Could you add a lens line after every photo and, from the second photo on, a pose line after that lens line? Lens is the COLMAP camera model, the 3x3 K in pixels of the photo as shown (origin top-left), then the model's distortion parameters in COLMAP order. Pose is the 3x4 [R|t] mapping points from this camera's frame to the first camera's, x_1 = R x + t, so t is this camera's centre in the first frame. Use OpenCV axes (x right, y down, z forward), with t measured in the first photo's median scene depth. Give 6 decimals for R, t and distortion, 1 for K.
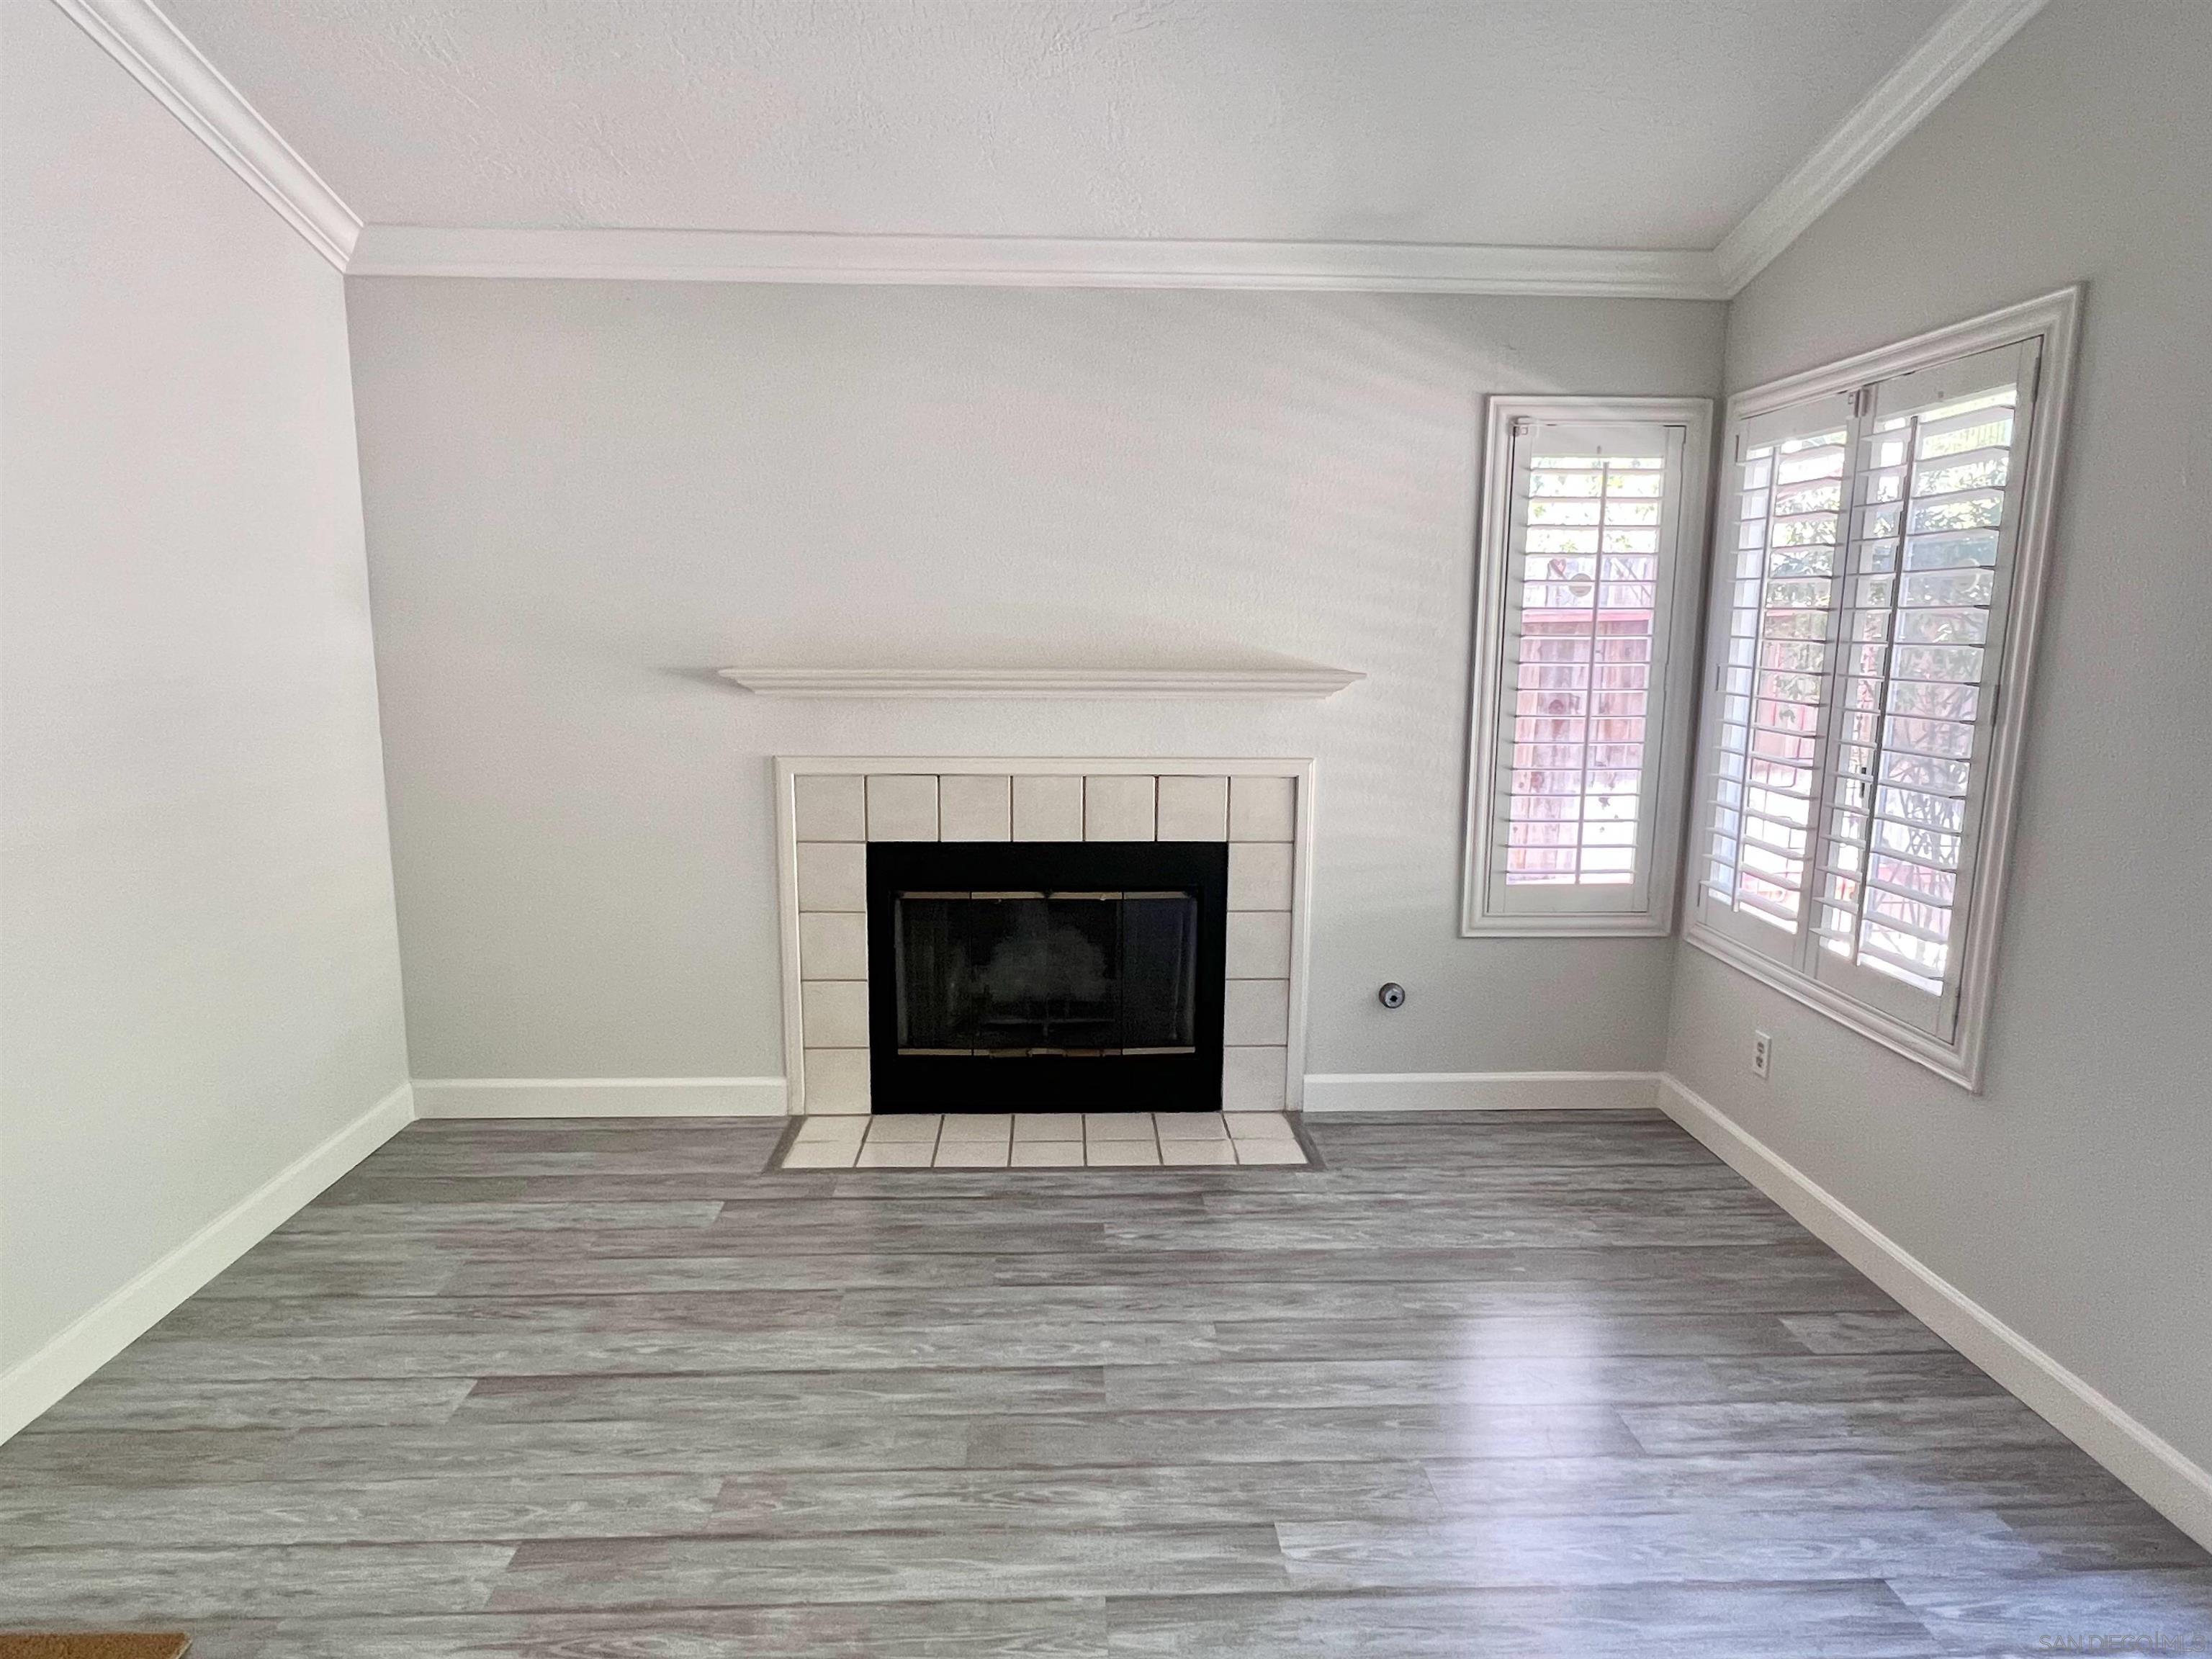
lens RADIAL K [[1277.5, 0, 1109.4], [0, 1277.5, 828.1], [0, 0, 1]] dist [-0.006290, 0.003275]
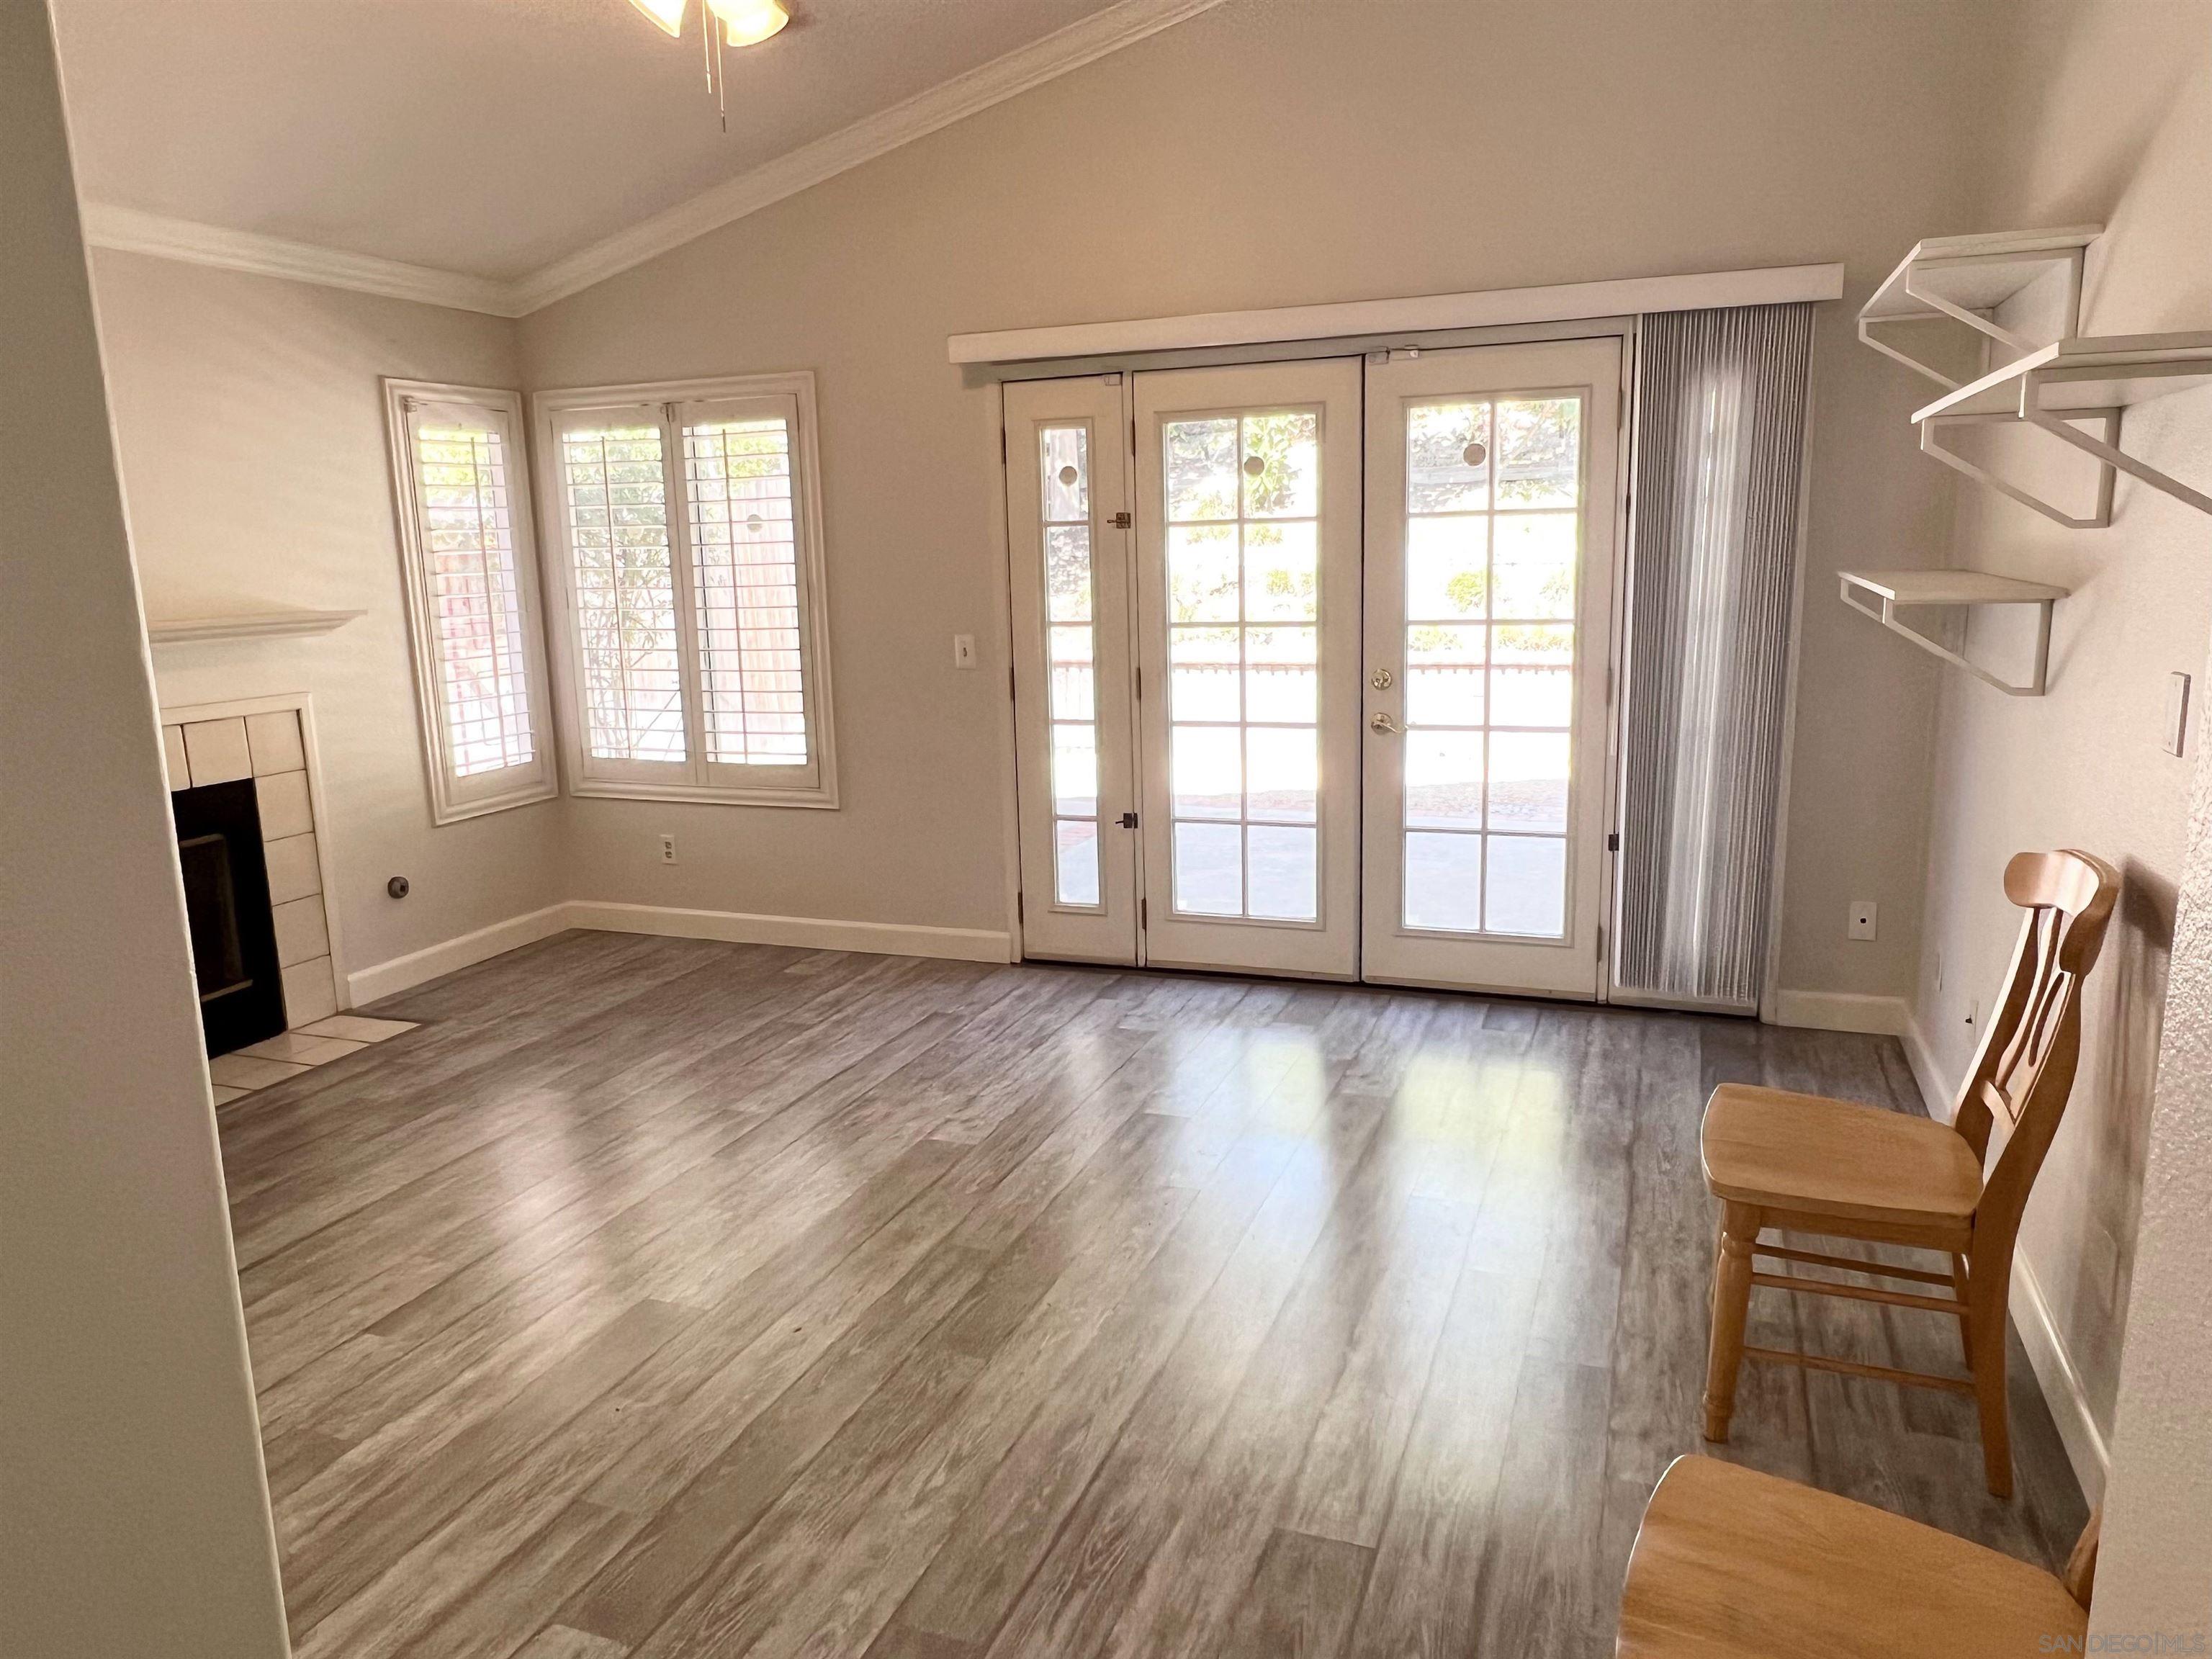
lens RADIAL K [[1490.4, 0, 1086.0], [0, 1490.4, 834.4], [0, 0, 1]] dist [-0.007700, 0.003664]
pose [[0.406276, -0.195793, 0.892527, -0.847453], [0.178151, 0.975002, 0.132791, 0.018050], [-0.896215, 0.105055, 0.431000, -0.179216]]
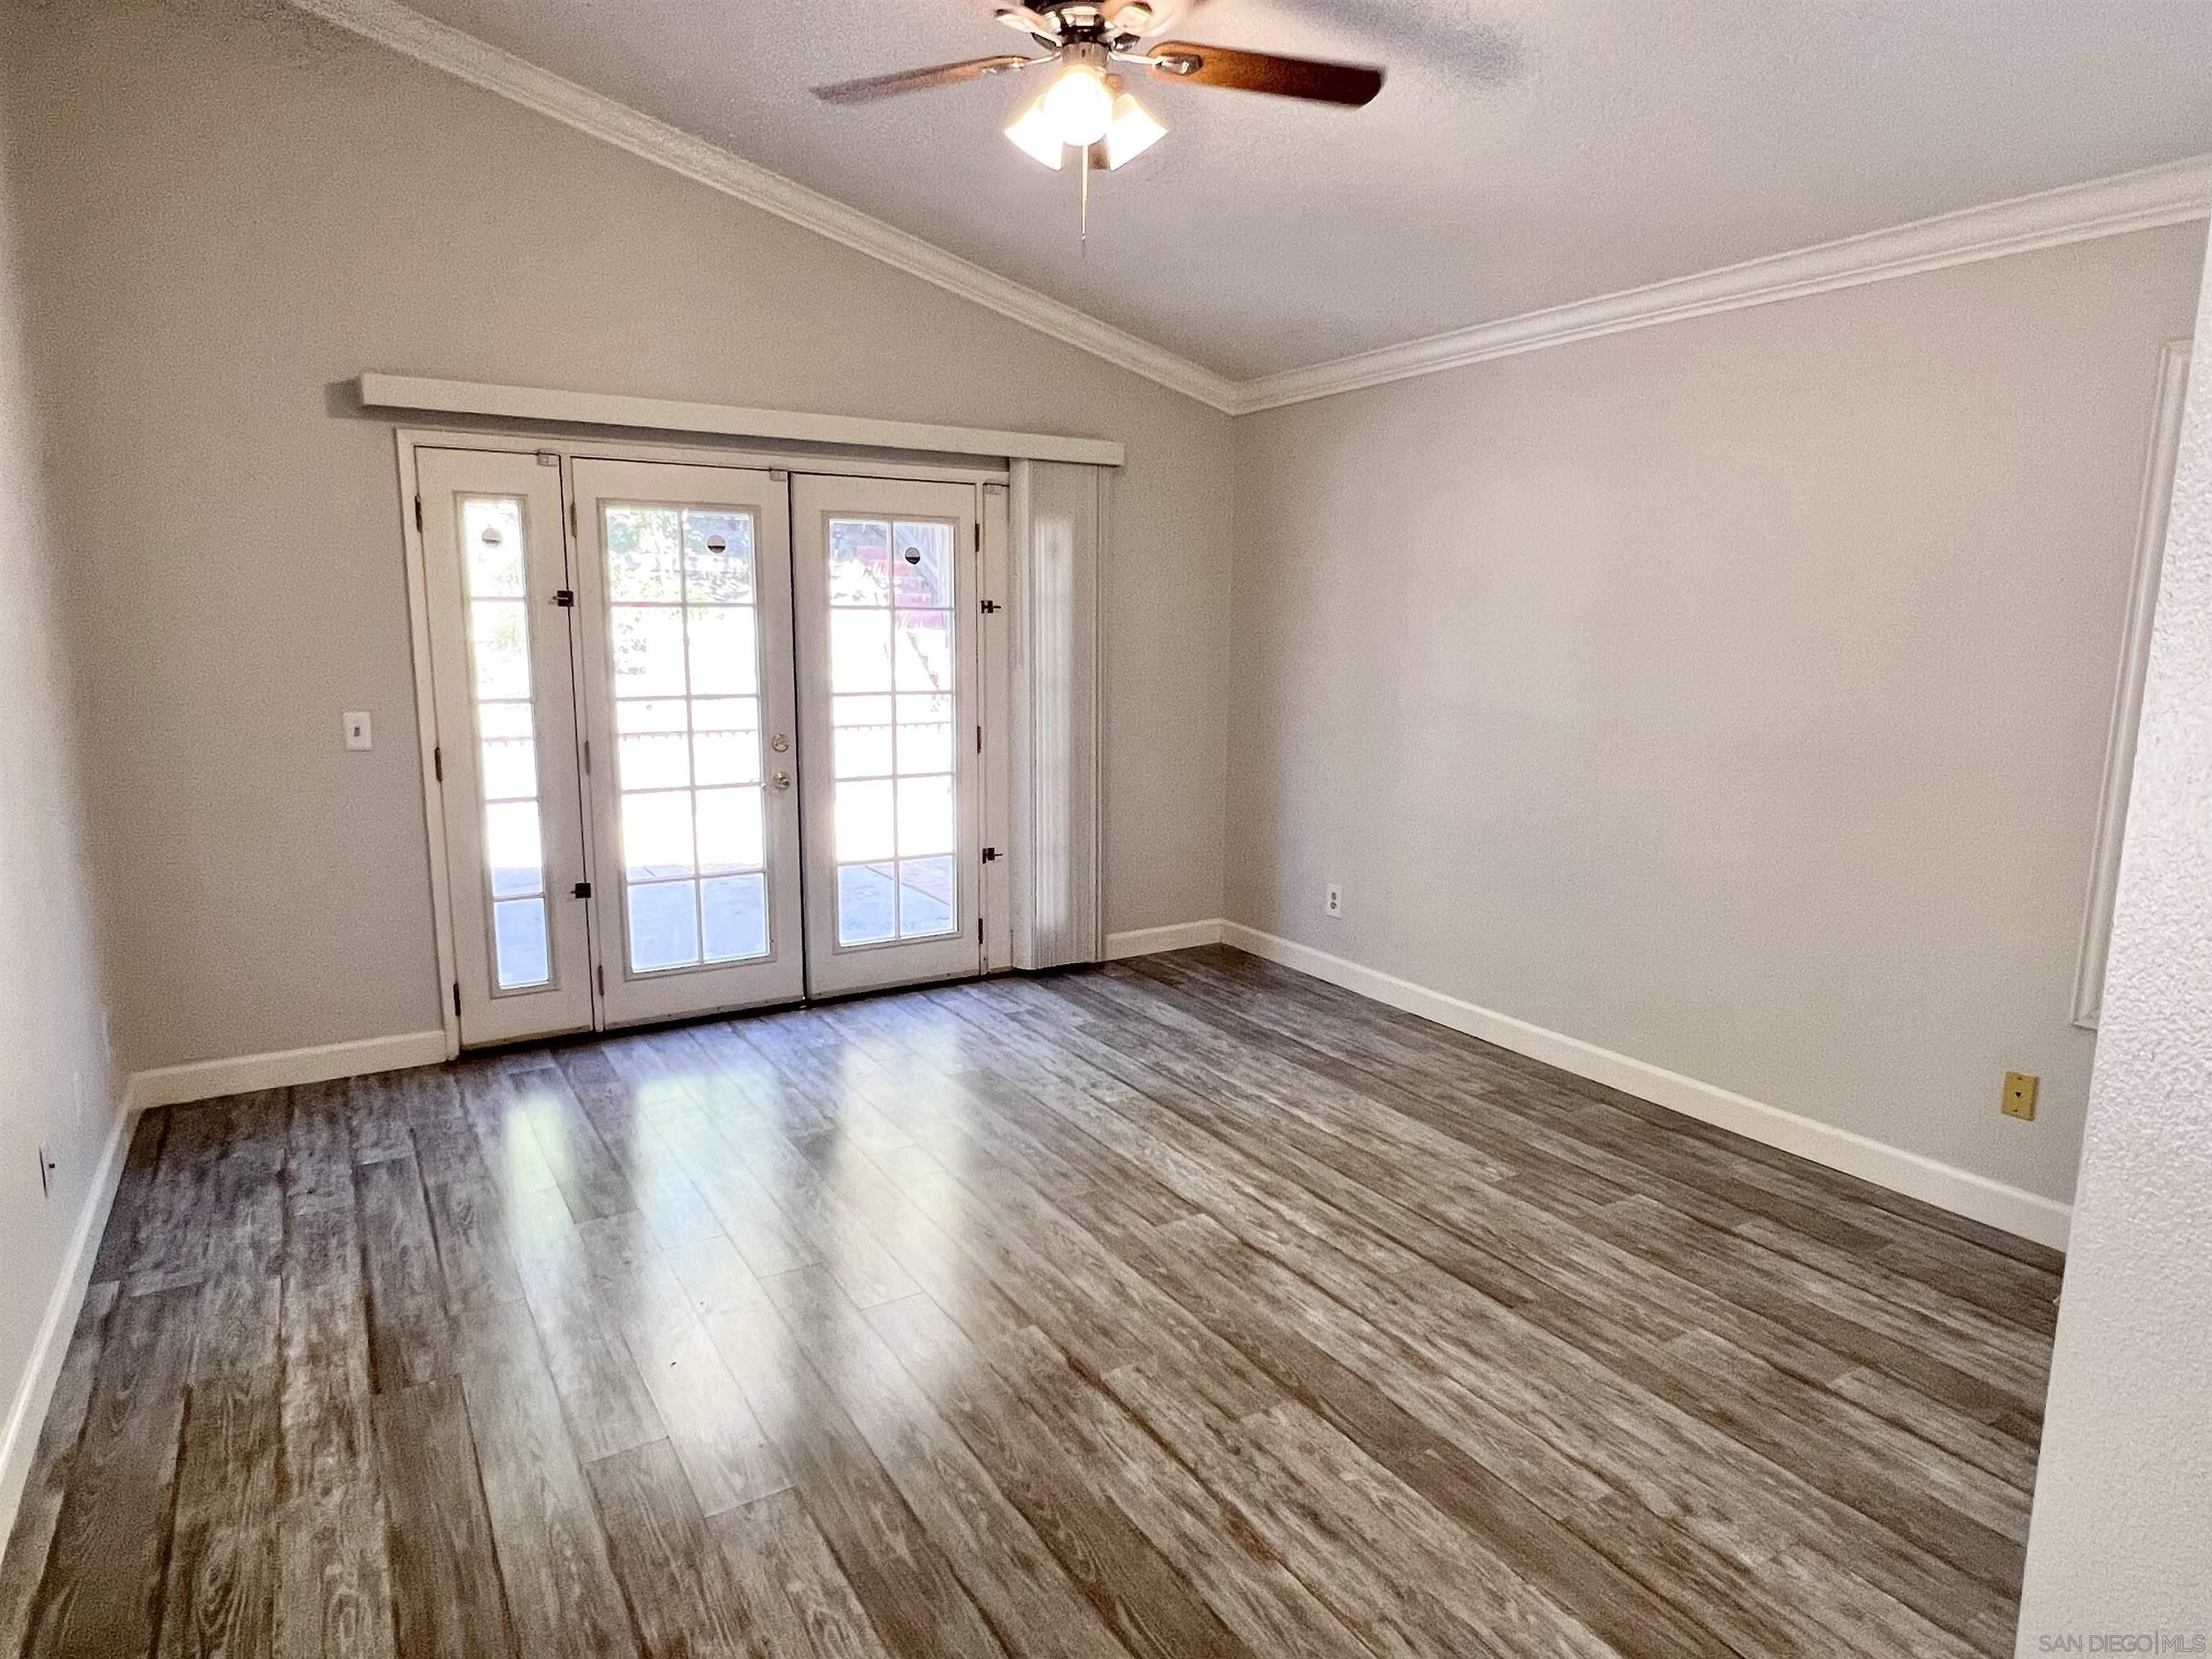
lens RADIAL K [[1277.5, 0, 1099.5], [0, 1277.5, 834.0], [0, 0, 1]] dist [-0.006290, 0.003275]
pose [[-0.484513, -0.154791, 0.860980, -0.866445], [0.125309, 0.961789, 0.243432, -0.101018], [-0.865762, 0.225835, -0.446603, 0.559798]]
